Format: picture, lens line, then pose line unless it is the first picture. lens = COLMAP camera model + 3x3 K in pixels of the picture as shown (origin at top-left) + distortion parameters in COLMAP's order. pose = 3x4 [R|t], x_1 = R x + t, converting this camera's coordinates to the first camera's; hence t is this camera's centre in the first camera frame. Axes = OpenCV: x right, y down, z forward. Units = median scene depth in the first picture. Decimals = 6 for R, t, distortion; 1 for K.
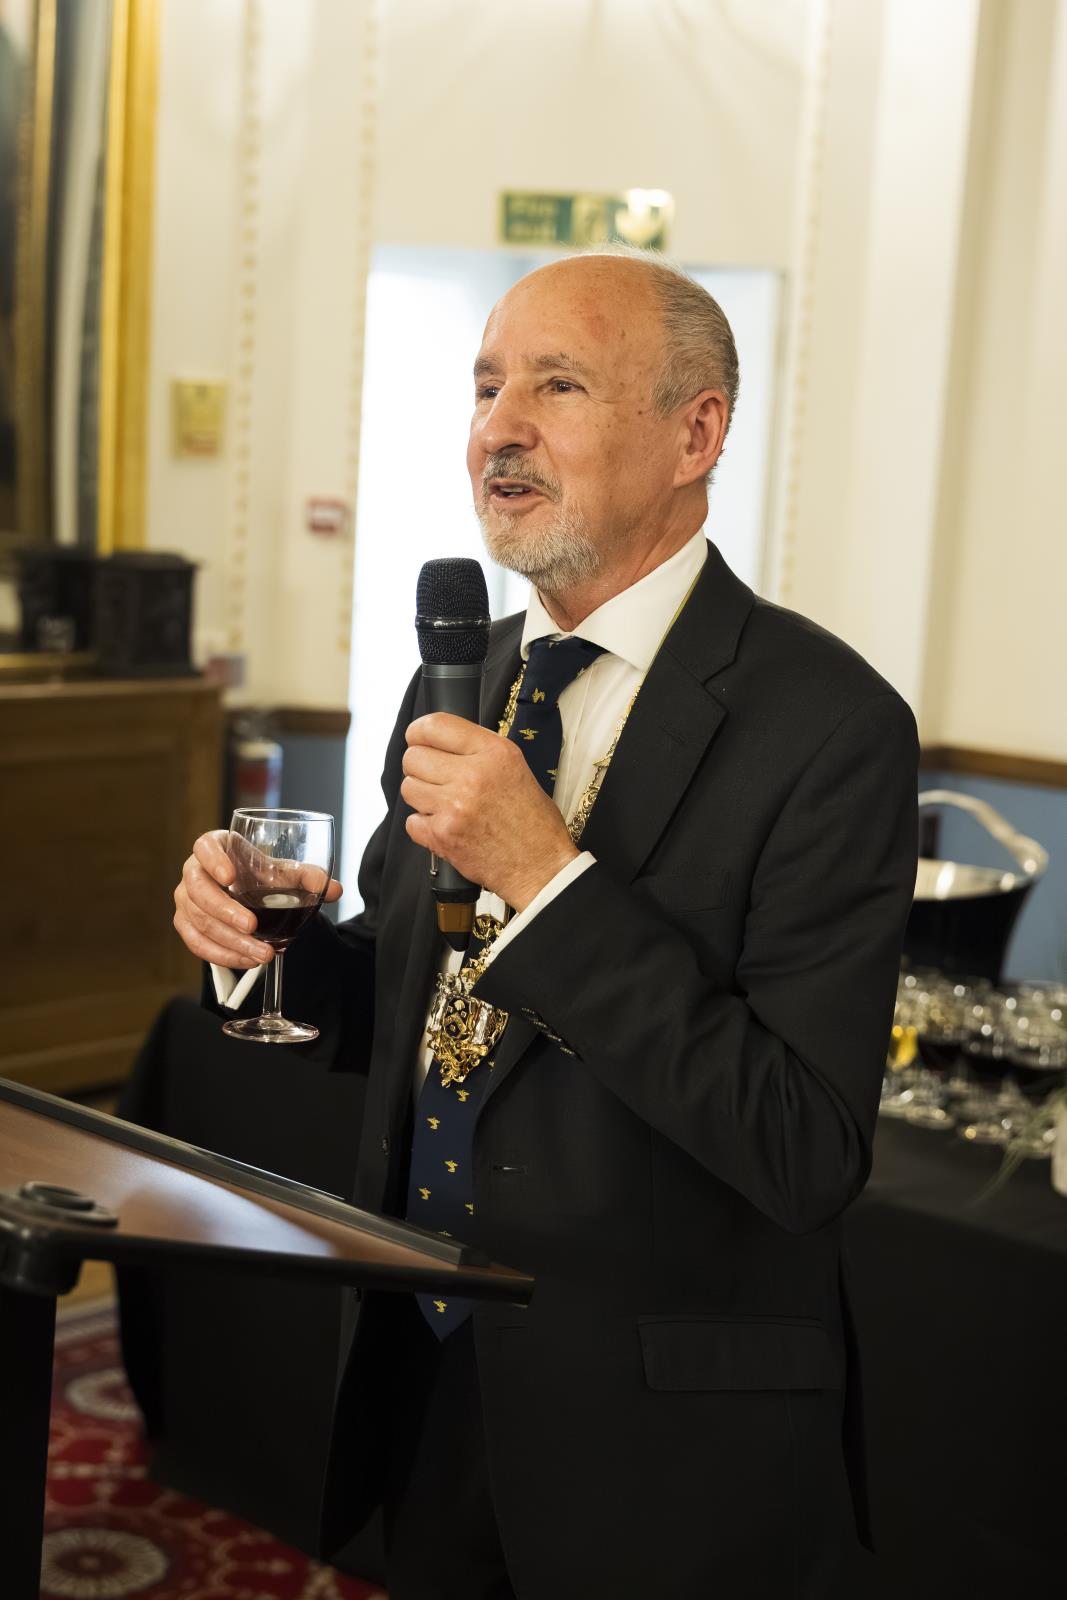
lens RADIAL K [[1896.7, 0, 532.1], [0, 1896.7, 719.8], [0, 0, 1]] dist [-0.073657, 0.020662]
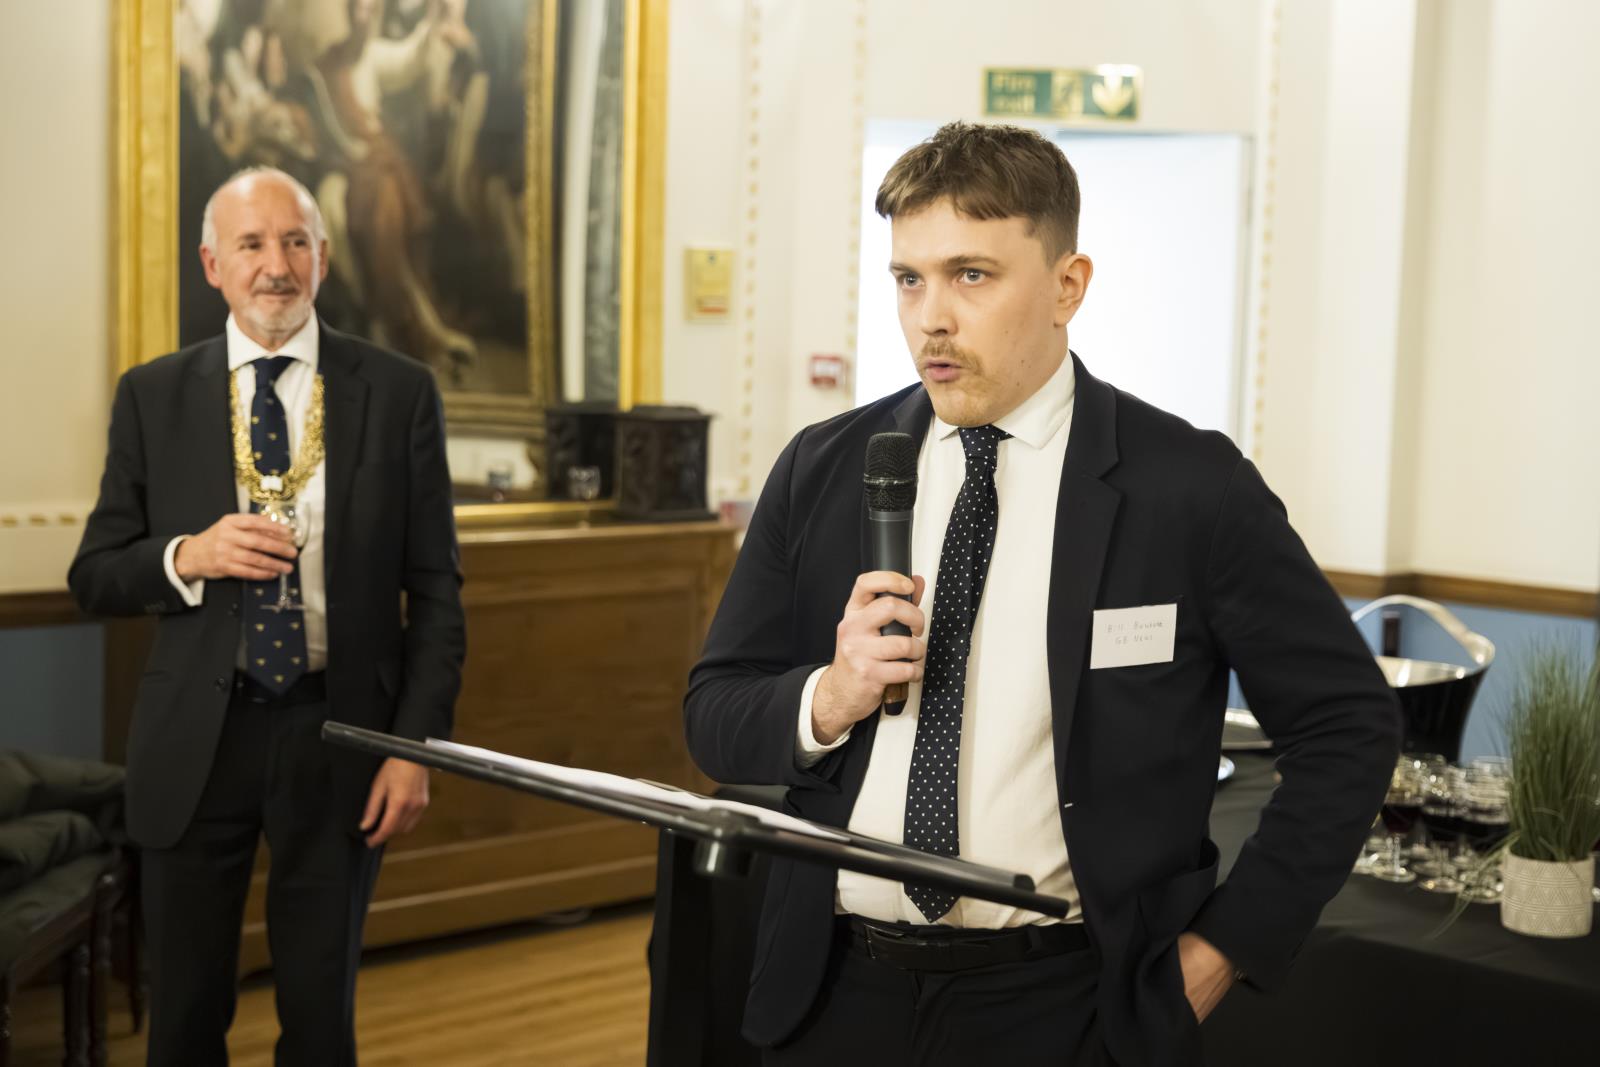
lens RADIAL K [[2318.5, 0, 800.0], [0, 2318.5, 533.5], [0, 0, 1]] dist [-0.028381, -0.197806]
pose [[0.997380, -0.018022, -0.070059, -0.034975], [0.014204, 0.998407, -0.054611, 0.060794], [0.070931, 0.053473, 0.996047, -0.332295]]
